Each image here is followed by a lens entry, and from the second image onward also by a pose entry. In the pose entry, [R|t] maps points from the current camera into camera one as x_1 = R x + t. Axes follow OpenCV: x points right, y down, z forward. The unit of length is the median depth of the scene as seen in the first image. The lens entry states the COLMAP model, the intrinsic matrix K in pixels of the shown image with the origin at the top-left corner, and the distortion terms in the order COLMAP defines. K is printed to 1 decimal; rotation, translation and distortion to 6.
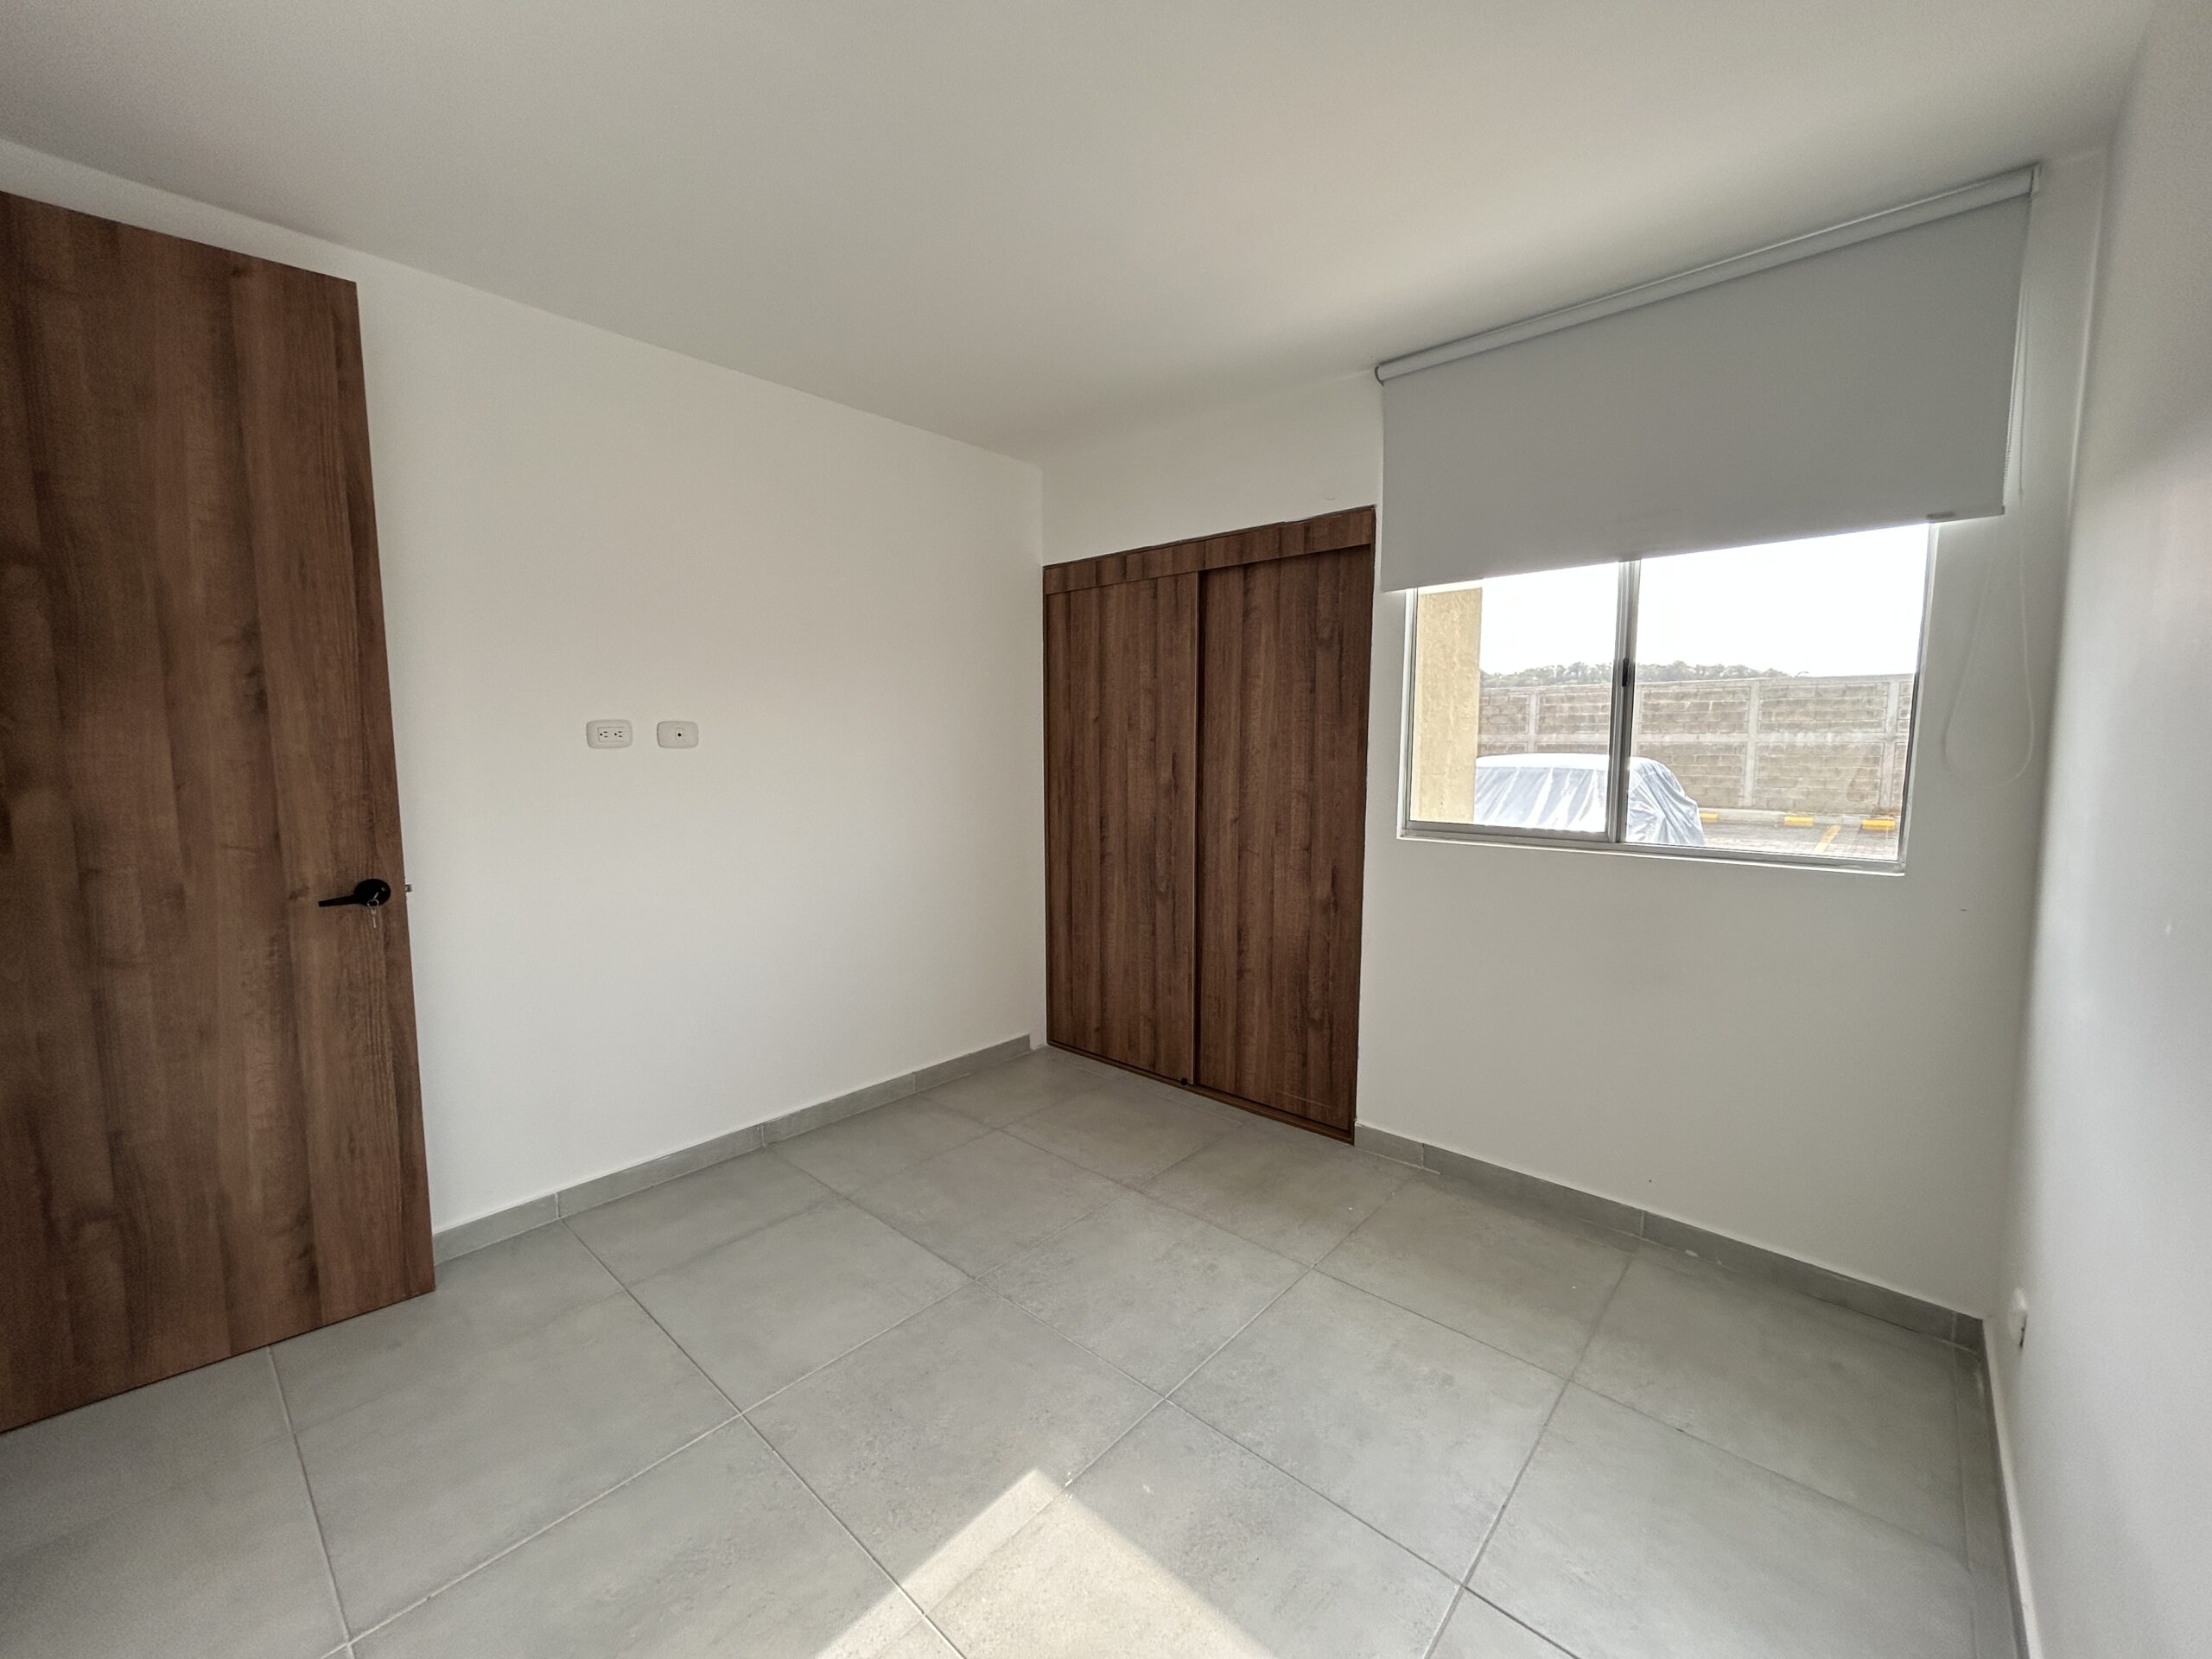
lens RADIAL K [[889.0, 0, 1115.8], [0, 889.0, 818.7], [0, 0, 1]] dist [-0.005724, 0.004177]
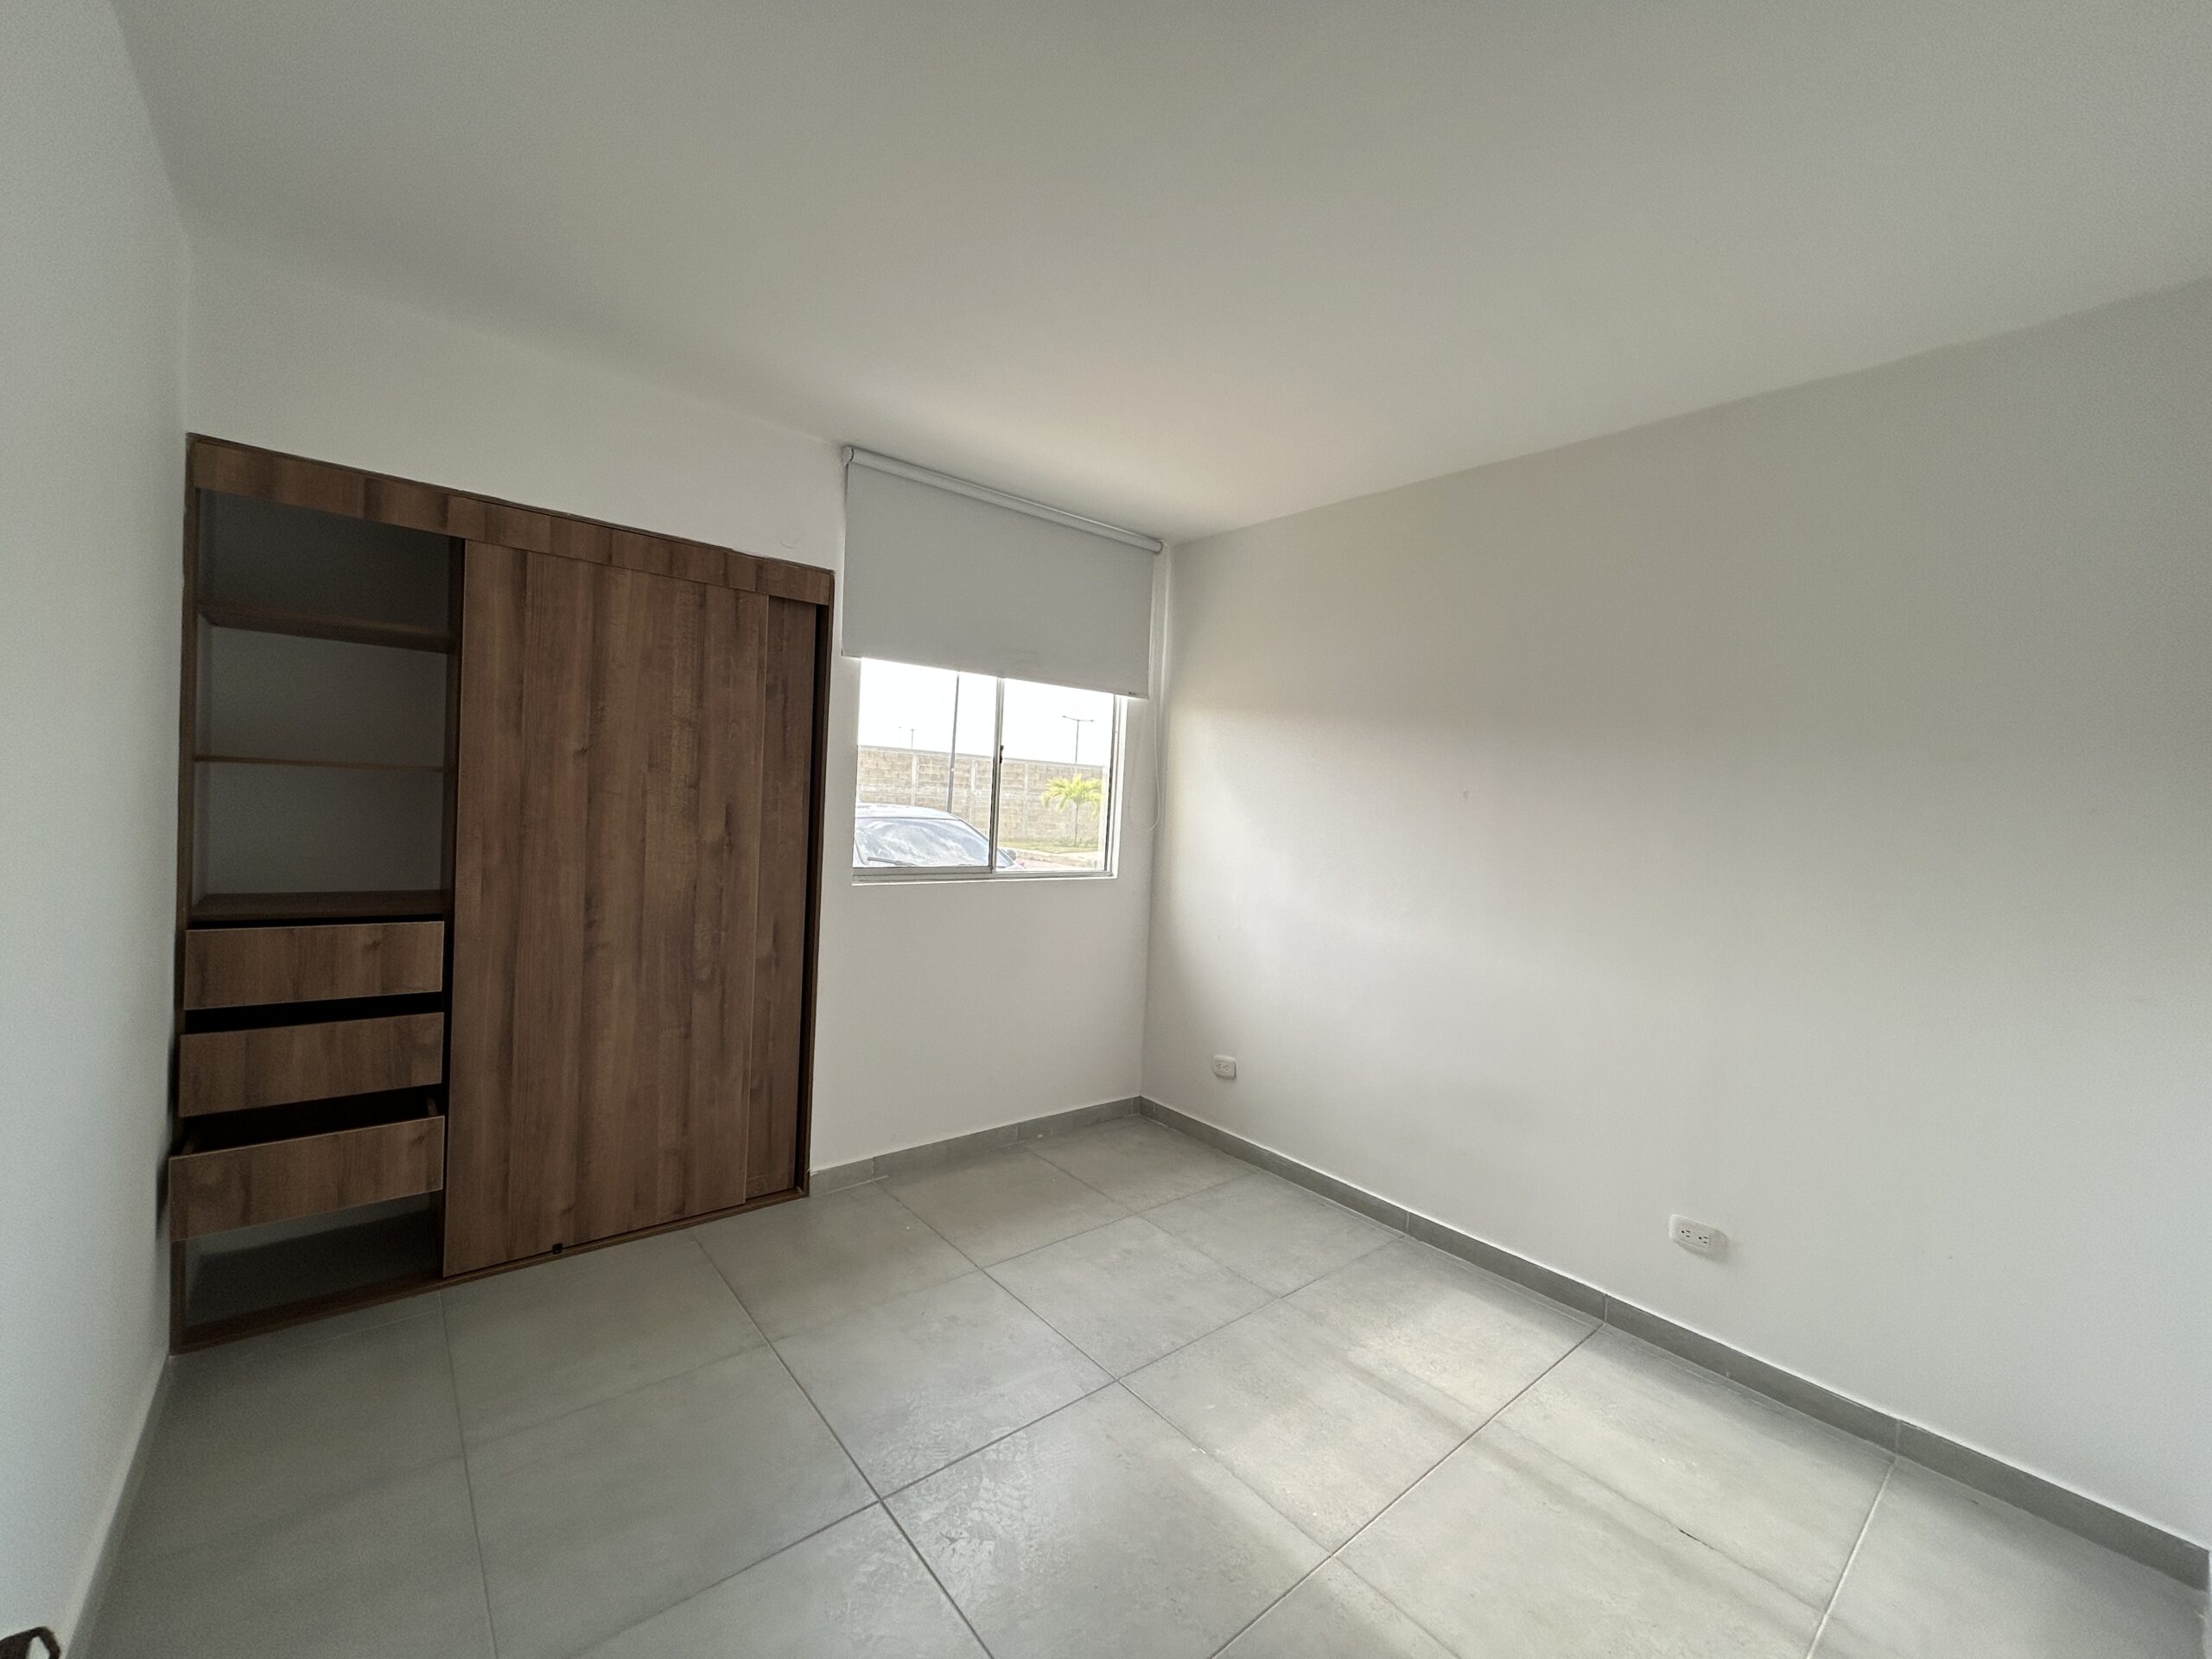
lens RADIAL K [[889.0, 0, 1092.2], [0, 889.0, 825.7], [0, 0, 1]] dist [-0.005724, 0.004177]
pose [[0.132682, -0.014859, 0.991047, -0.675036], [0.045731, 0.998915, 0.008855, -0.044639], [-0.990103, 0.044146, 0.133218, 0.541260]]
